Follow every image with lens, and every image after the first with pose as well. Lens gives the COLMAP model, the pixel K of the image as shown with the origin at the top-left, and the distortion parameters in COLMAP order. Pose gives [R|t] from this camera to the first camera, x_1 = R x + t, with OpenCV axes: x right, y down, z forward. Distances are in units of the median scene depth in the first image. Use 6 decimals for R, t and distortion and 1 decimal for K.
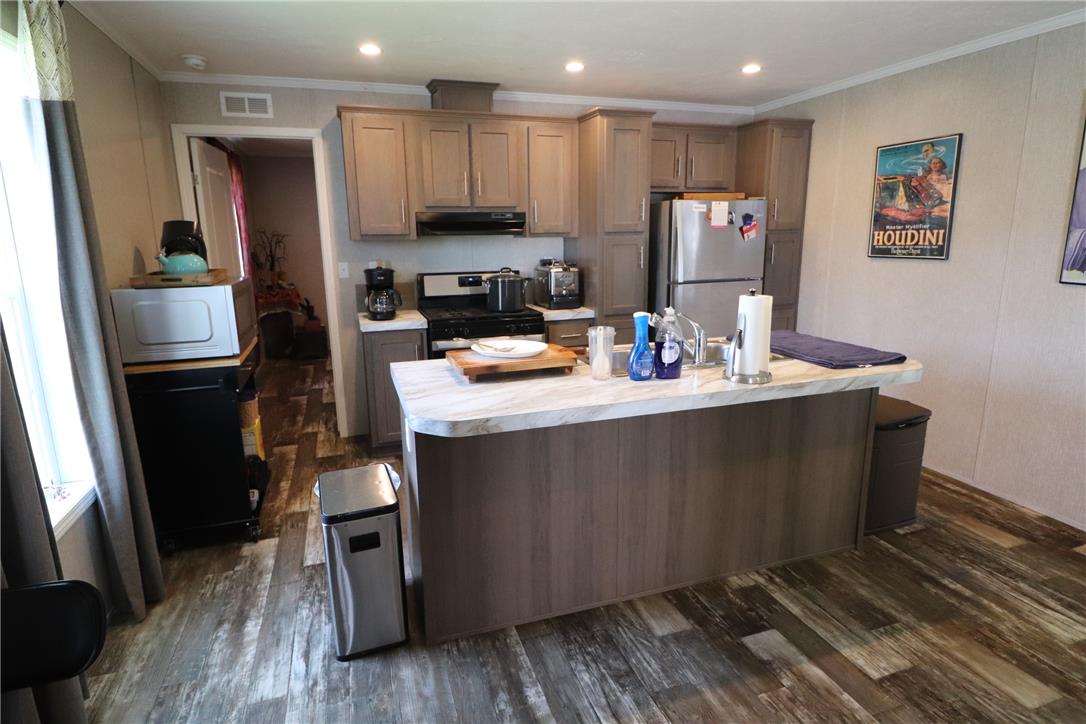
lens RADIAL K [[588.3, 0, 543.0], [0, 588.3, 362.0], [0, 0, 1]] dist [-0.018497, -0.000325]
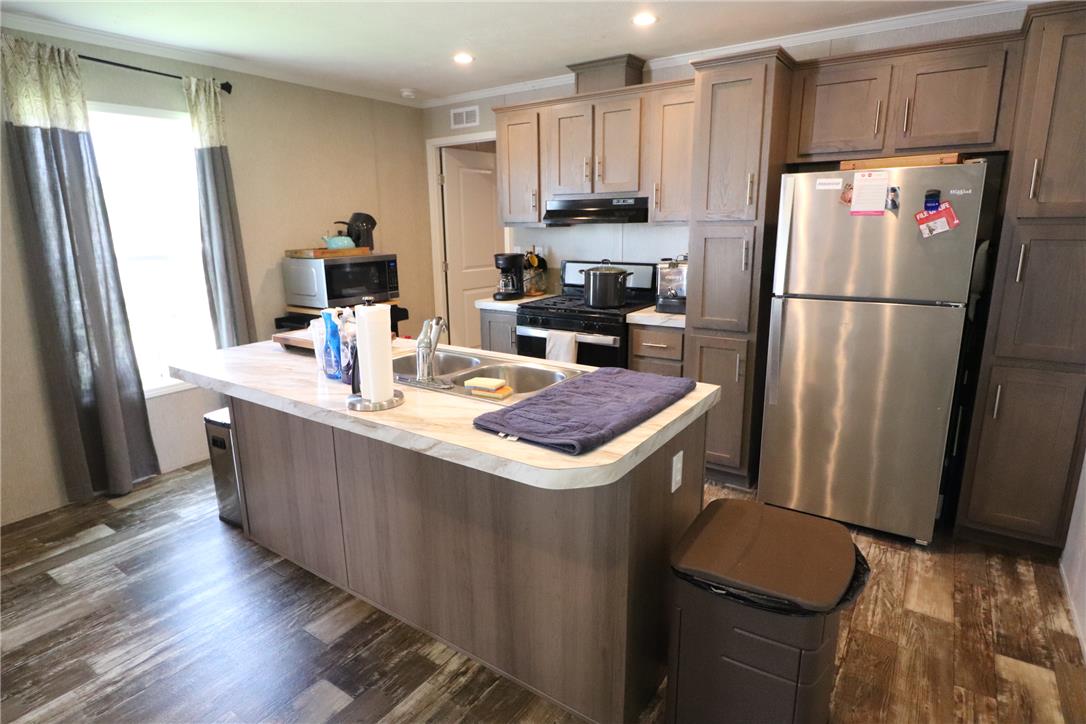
lens RADIAL K [[588.3, 0, 543.0], [0, 588.3, 362.0], [0, 0, 1]] dist [-0.018497, -0.000325]
pose [[0.594238, 0.190414, -0.781424, 0.667998], [-0.166731, 0.979630, 0.111921, -0.096097], [0.786818, 0.063780, 0.613881, 0.394604]]
